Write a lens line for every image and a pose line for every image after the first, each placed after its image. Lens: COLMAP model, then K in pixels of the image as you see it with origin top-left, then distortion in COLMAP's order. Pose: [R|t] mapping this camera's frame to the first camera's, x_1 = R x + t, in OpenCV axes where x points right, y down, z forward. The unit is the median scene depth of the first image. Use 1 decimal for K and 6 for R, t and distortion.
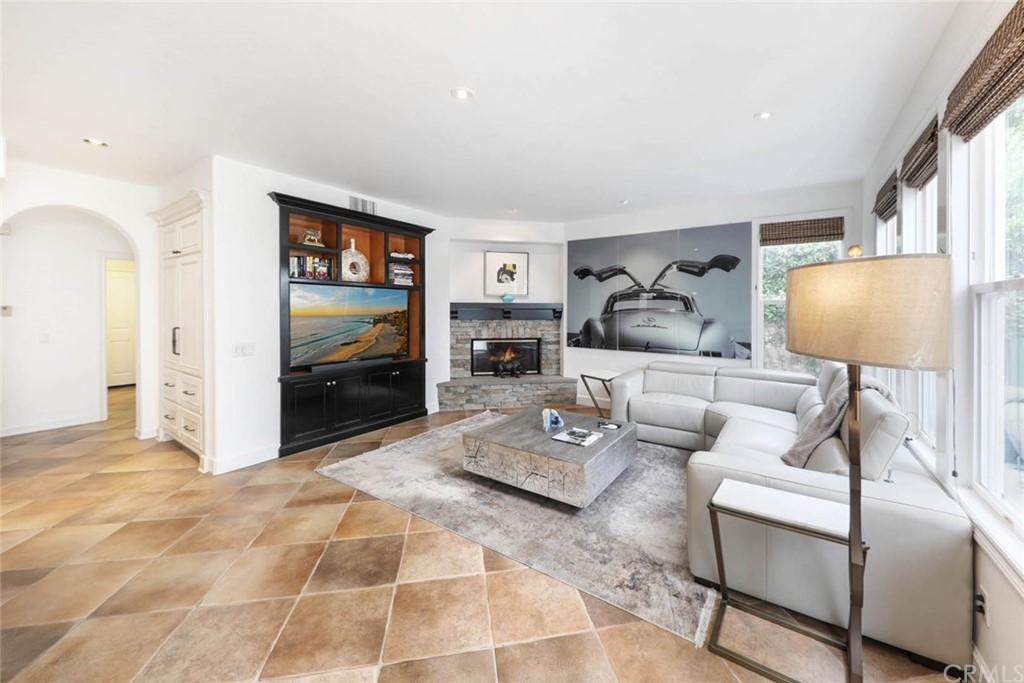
lens RADIAL K [[371.7, 0, 542.3], [0, 371.7, 314.2], [0, 0, 1]] dist [-0.002825, -0.000989]
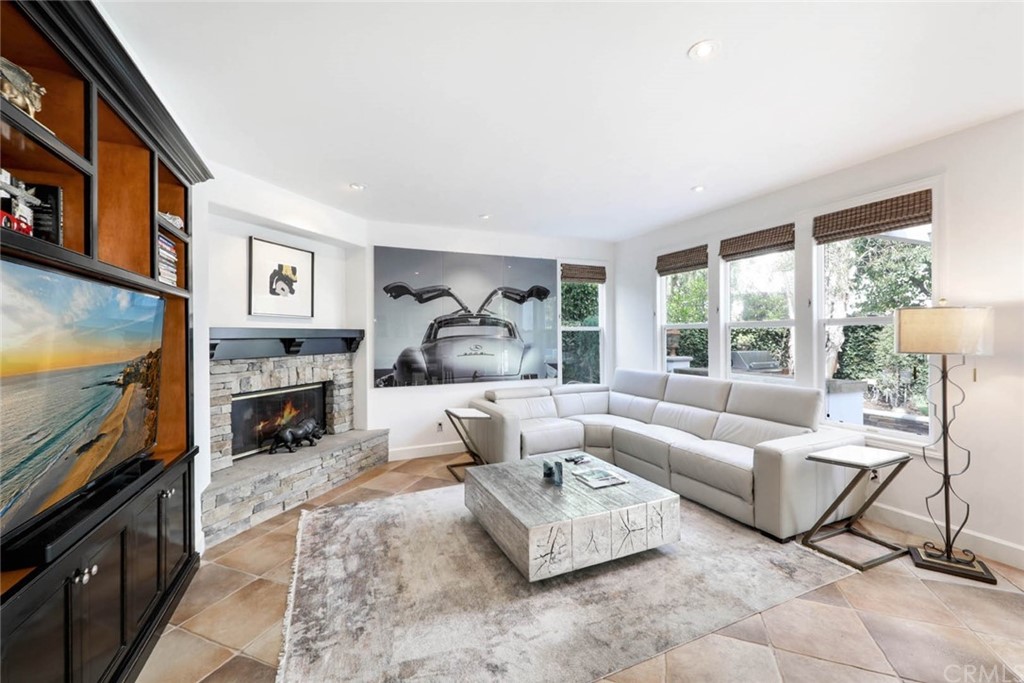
lens RADIAL K [[391.1, 0, 506.0], [0, 391.1, 337.7], [0, 0, 1]] dist [0.001568, -0.000076]
pose [[0.570586, -0.015481, 0.821092, -0.489602], [0.025820, 0.999666, 0.000905, -0.007902], [-0.820832, 0.020685, 0.570795, 0.391336]]
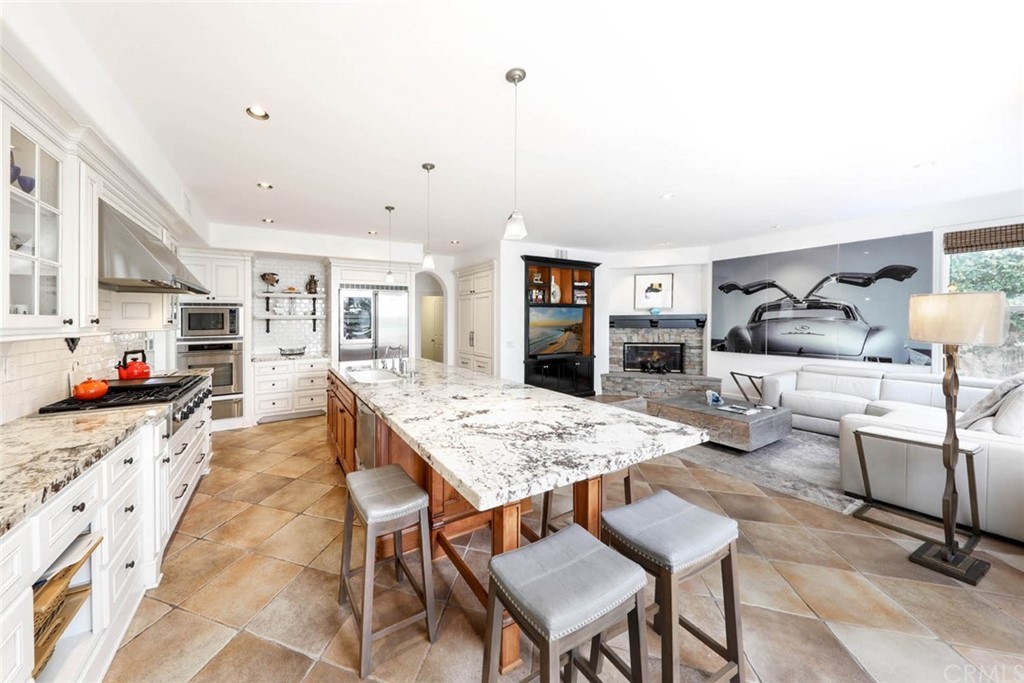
lens RADIAL K [[346.3, 0, 467.2], [0, 346.3, 331.2], [0, 0, 1]] dist [-0.015911, -0.000301]
pose [[0.884159, 0.001660, -0.467182, -0.126943], [0.006469, 0.999854, 0.015796, 0.003413], [0.467141, -0.016988, 0.884020, -0.380410]]
